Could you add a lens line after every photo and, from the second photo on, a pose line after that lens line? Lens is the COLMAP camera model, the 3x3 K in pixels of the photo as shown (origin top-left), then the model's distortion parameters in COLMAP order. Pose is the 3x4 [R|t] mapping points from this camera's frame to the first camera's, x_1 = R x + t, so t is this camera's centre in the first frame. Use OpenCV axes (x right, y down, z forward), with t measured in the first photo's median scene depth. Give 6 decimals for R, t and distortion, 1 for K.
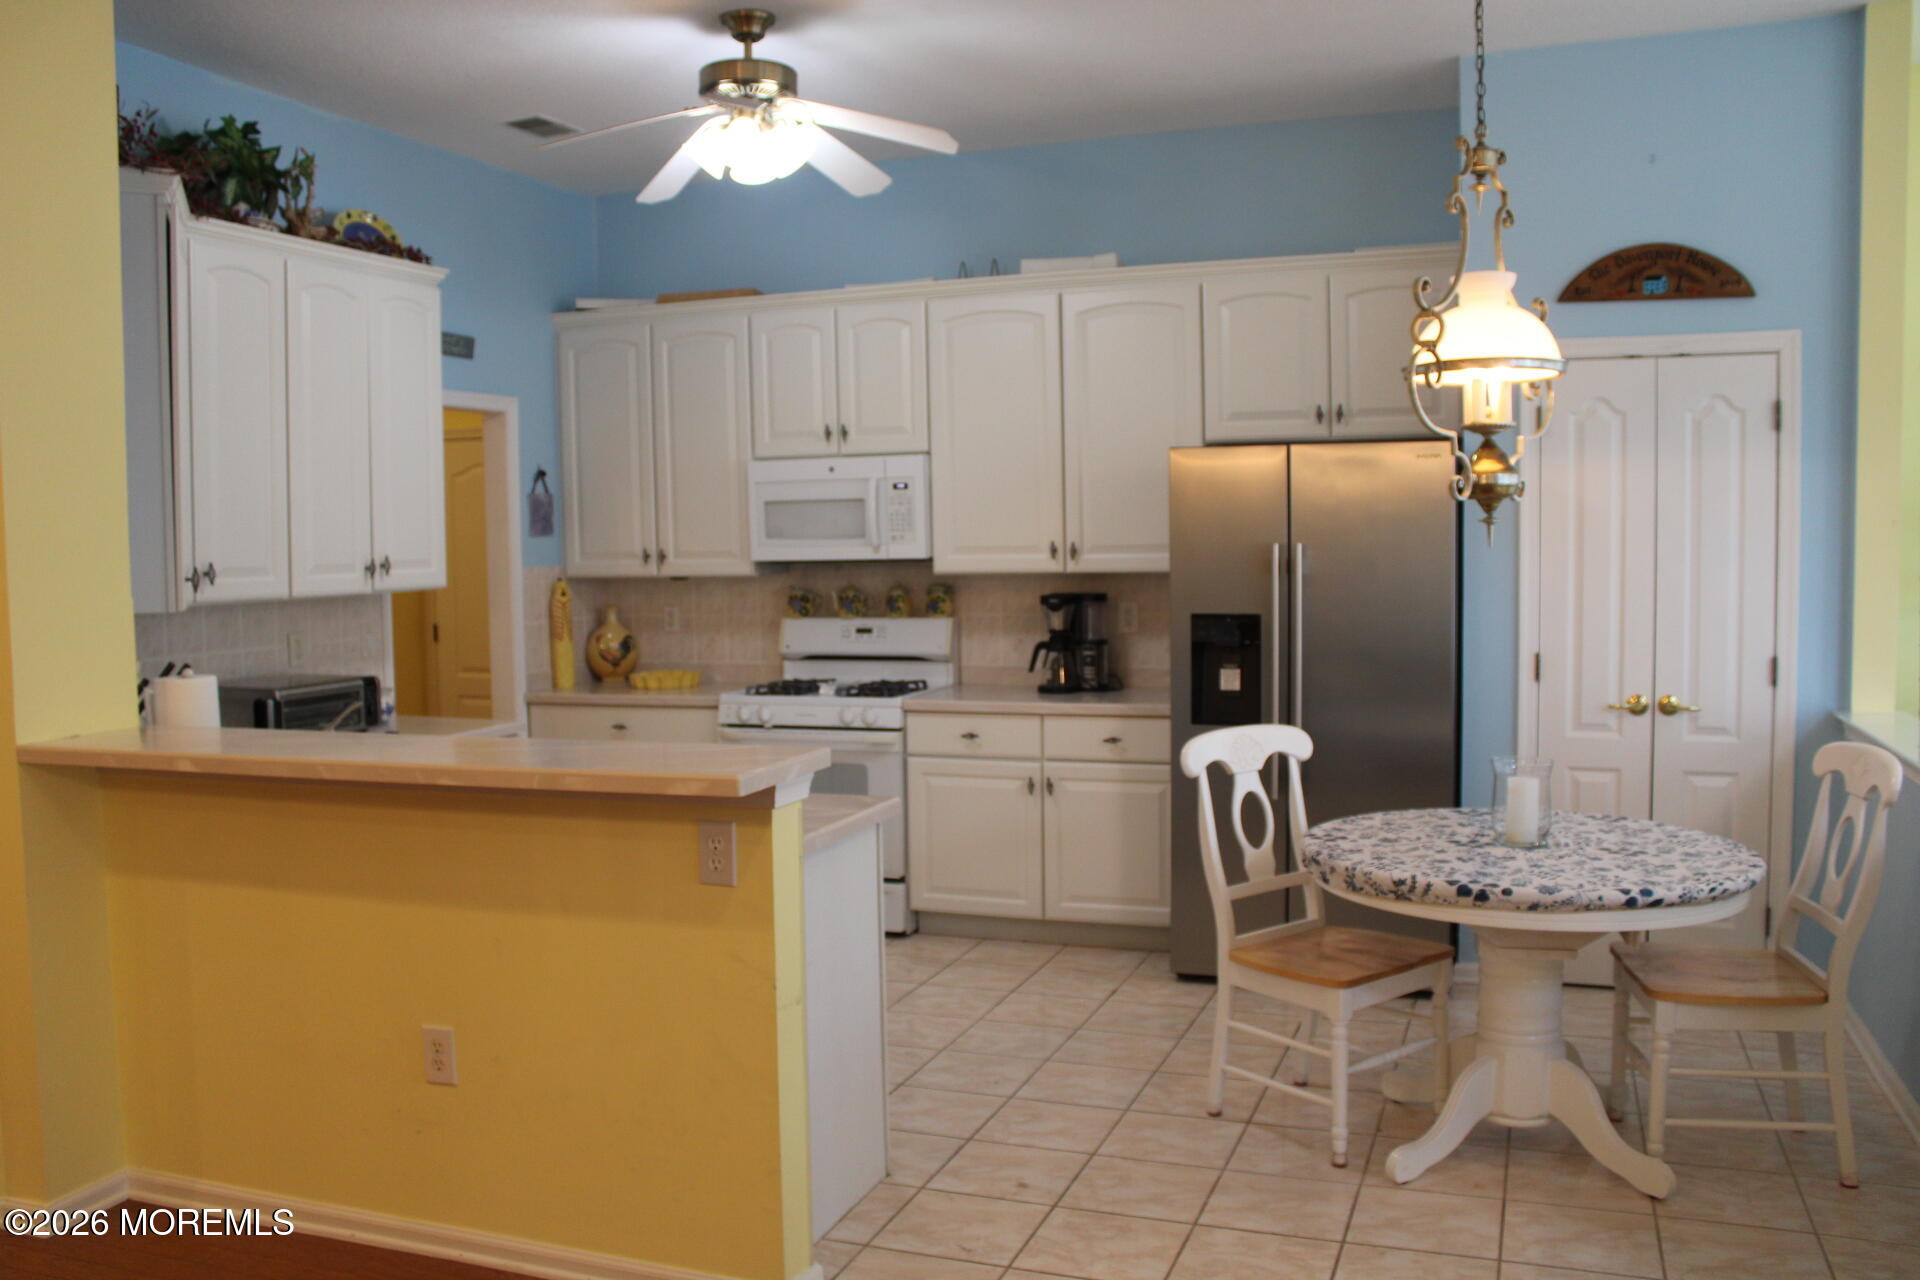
lens RADIAL K [[1604.6, 0, 960.0], [0, 1604.6, 640.0], [0, 0, 1]] dist [-0.169624, 0.152948]
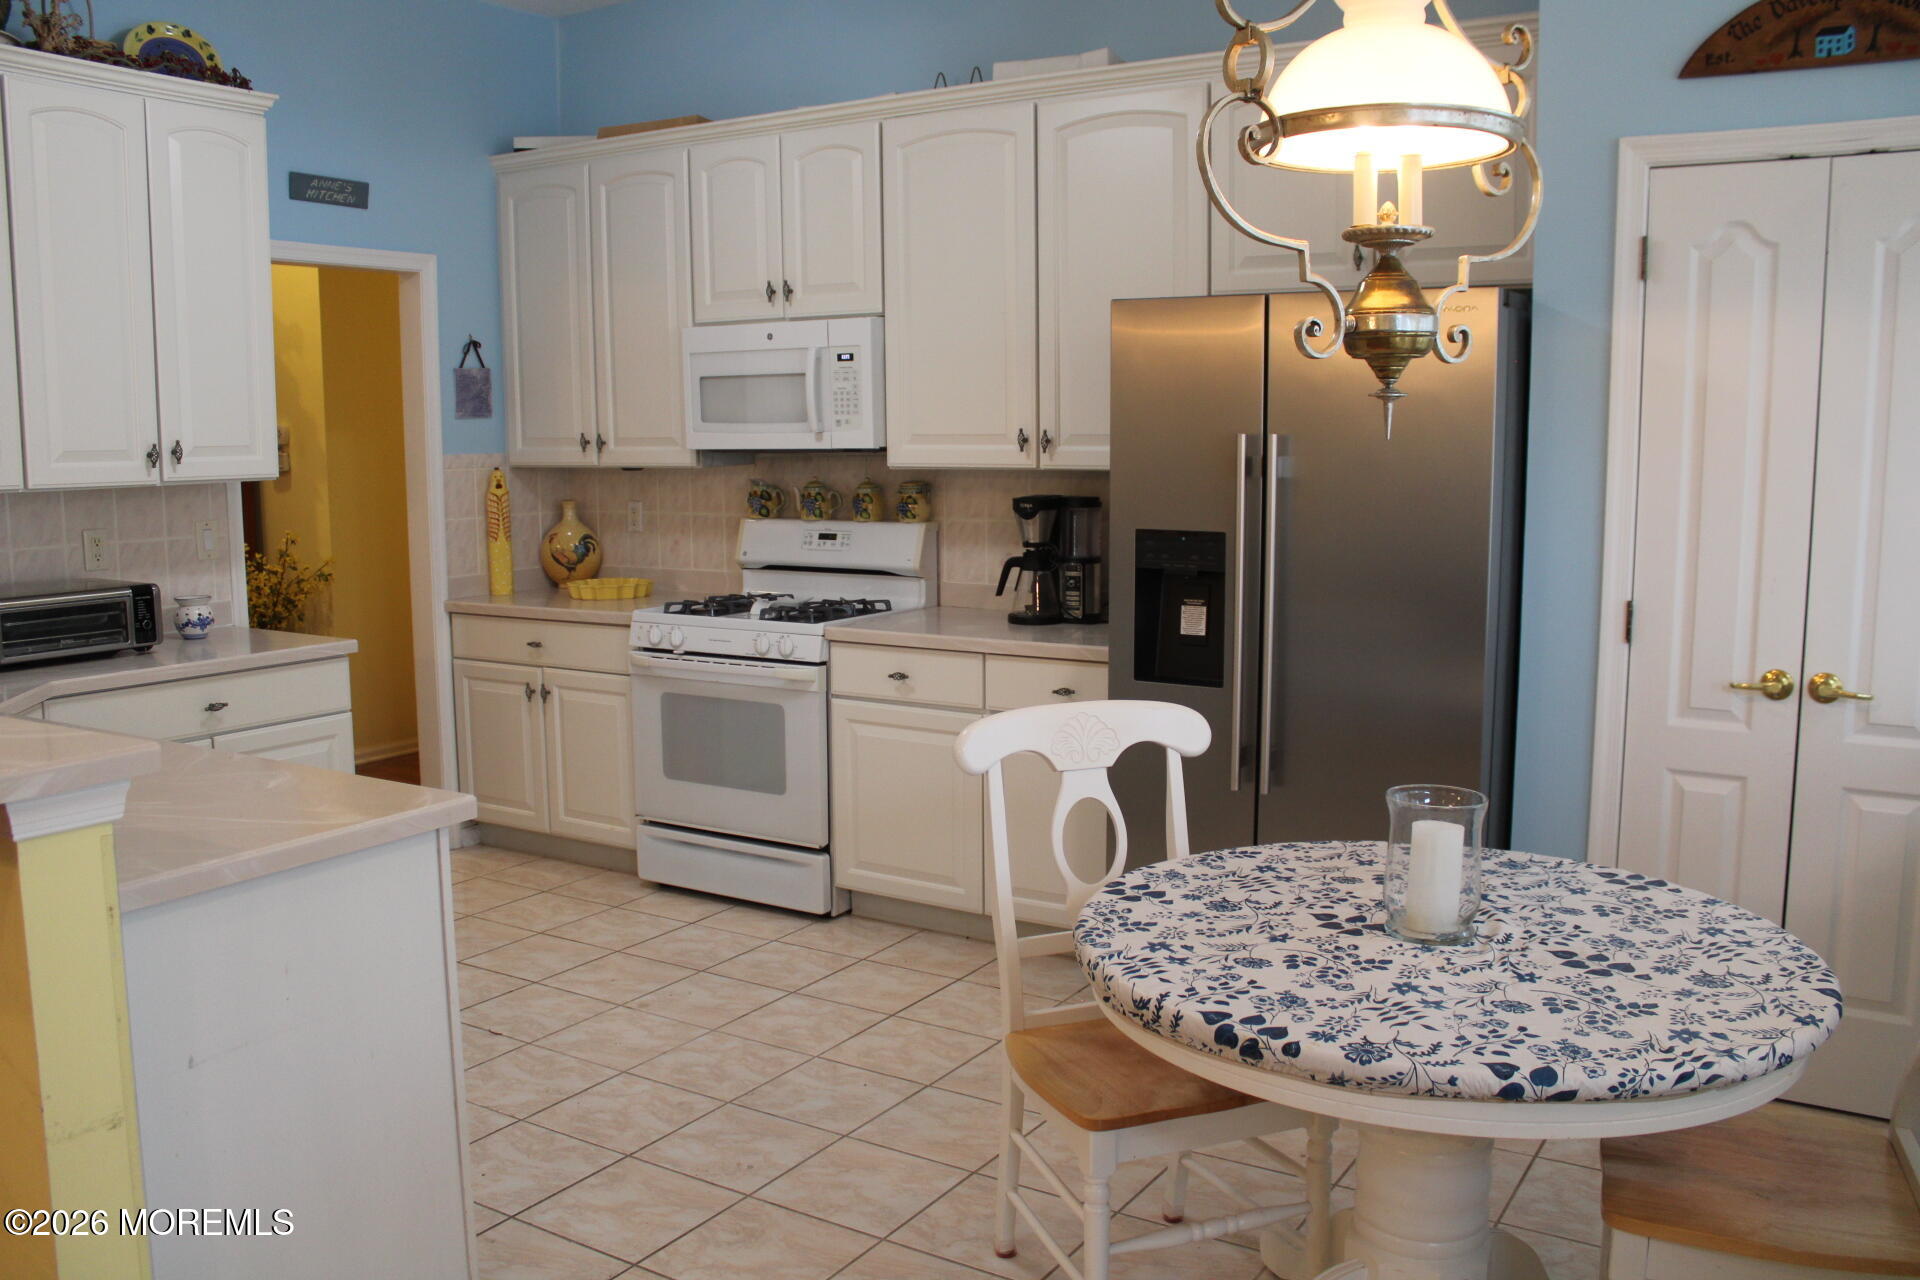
lens RADIAL K [[1604.6, 0, 960.0], [0, 1604.6, 640.0], [0, 0, 1]] dist [-0.169624, 0.152948]
pose [[0.979500, 0.037318, -0.197958, 0.182020], [-0.023865, 0.997268, 0.069912, -0.012812], [0.200026, -0.063754, 0.977714, 0.230823]]
